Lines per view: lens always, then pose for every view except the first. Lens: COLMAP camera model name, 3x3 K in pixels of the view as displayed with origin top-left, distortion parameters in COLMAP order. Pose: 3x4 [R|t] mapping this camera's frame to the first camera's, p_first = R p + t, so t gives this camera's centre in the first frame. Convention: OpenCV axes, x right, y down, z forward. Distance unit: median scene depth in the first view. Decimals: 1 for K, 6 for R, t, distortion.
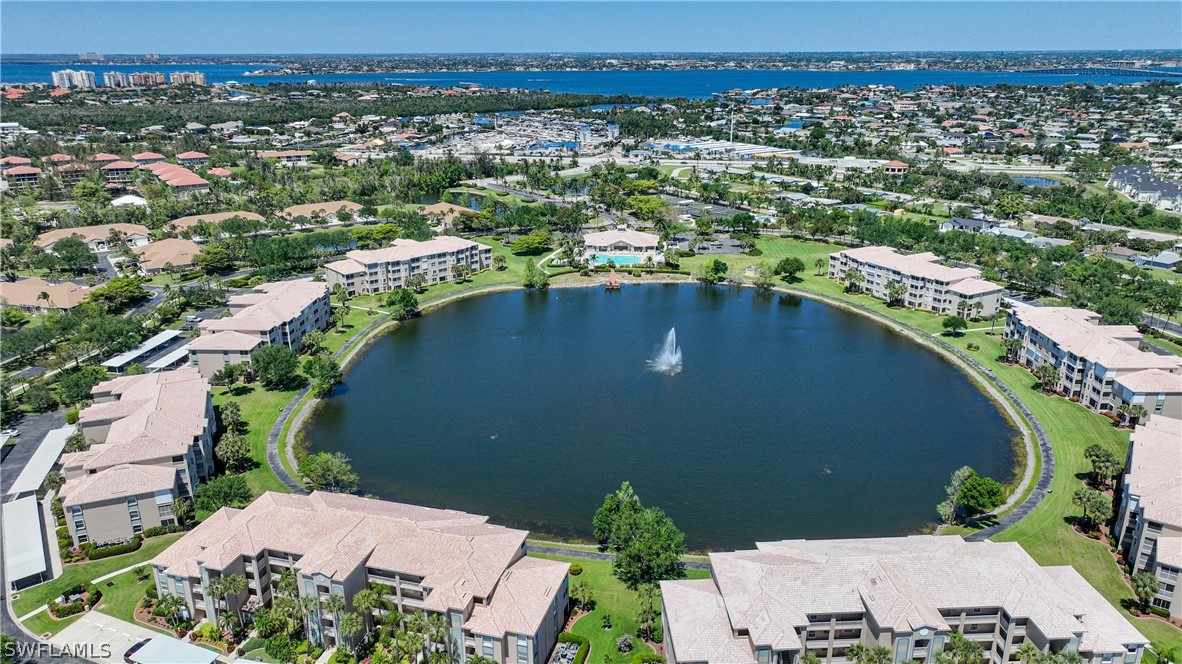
lens RADIAL K [[821.2, 0, 590.7], [0, 821.2, 332.1], [0, 0, 1]] dist [-0.007687, 0.000150]
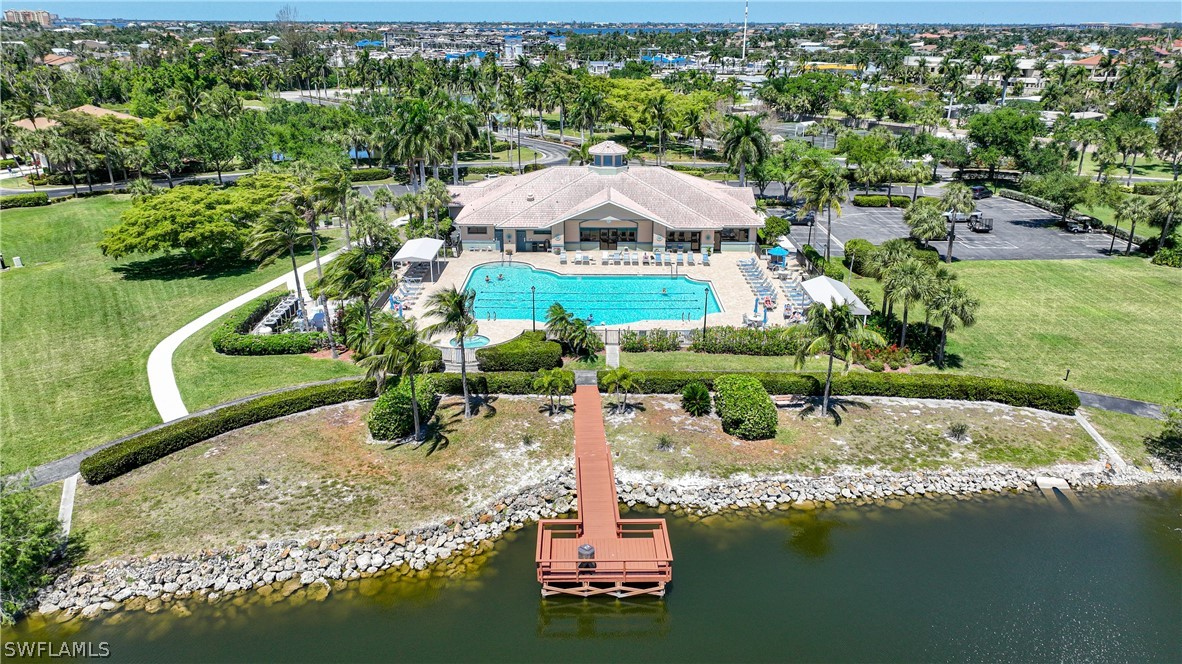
lens RADIAL K [[821.2, 0, 591.3], [0, 821.2, 332.1], [0, 0, 1]] dist [-0.007687, 0.000150]
pose [[0.997685, -0.016115, 0.066072, 0.015567], [0.014333, 0.999523, 0.027357, -0.081828], [-0.066481, -0.026346, 0.997440, 0.765793]]
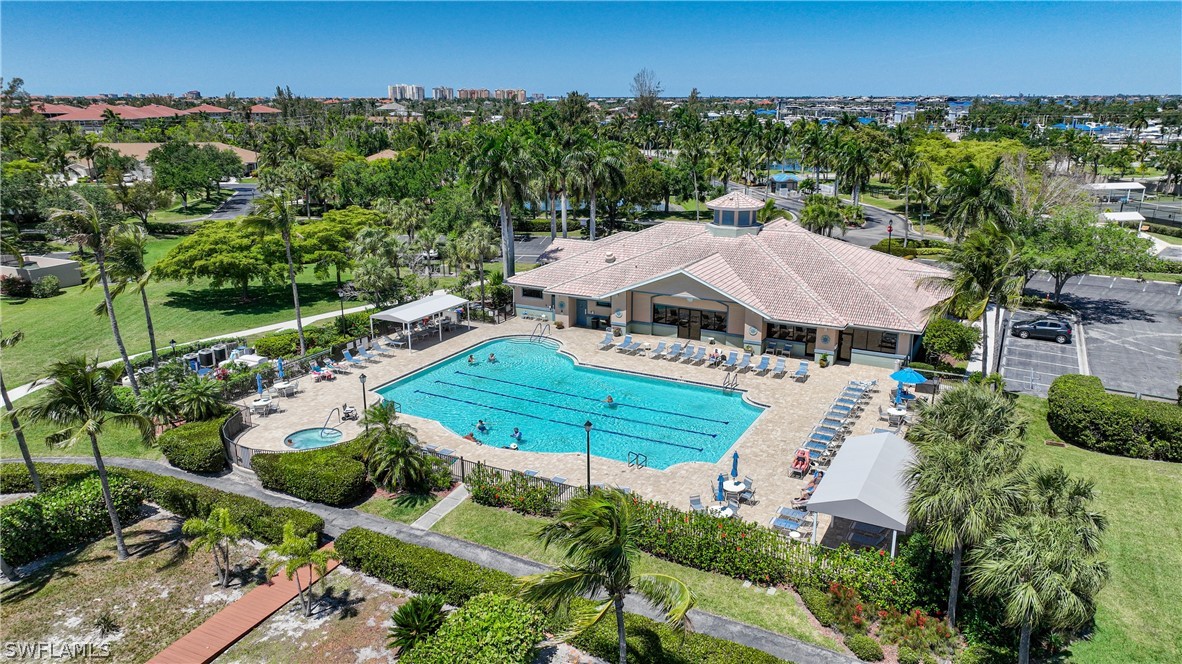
lens RADIAL K [[821.2, 0, 591.6], [0, 821.2, 331.1], [0, 0, 1]] dist [-0.007687, 0.000150]
pose [[0.908829, 0.112768, -0.401639, 0.086714], [-0.135395, 0.990387, -0.028302, -0.093242], [0.394587, 0.080102, 0.915361, 0.841301]]
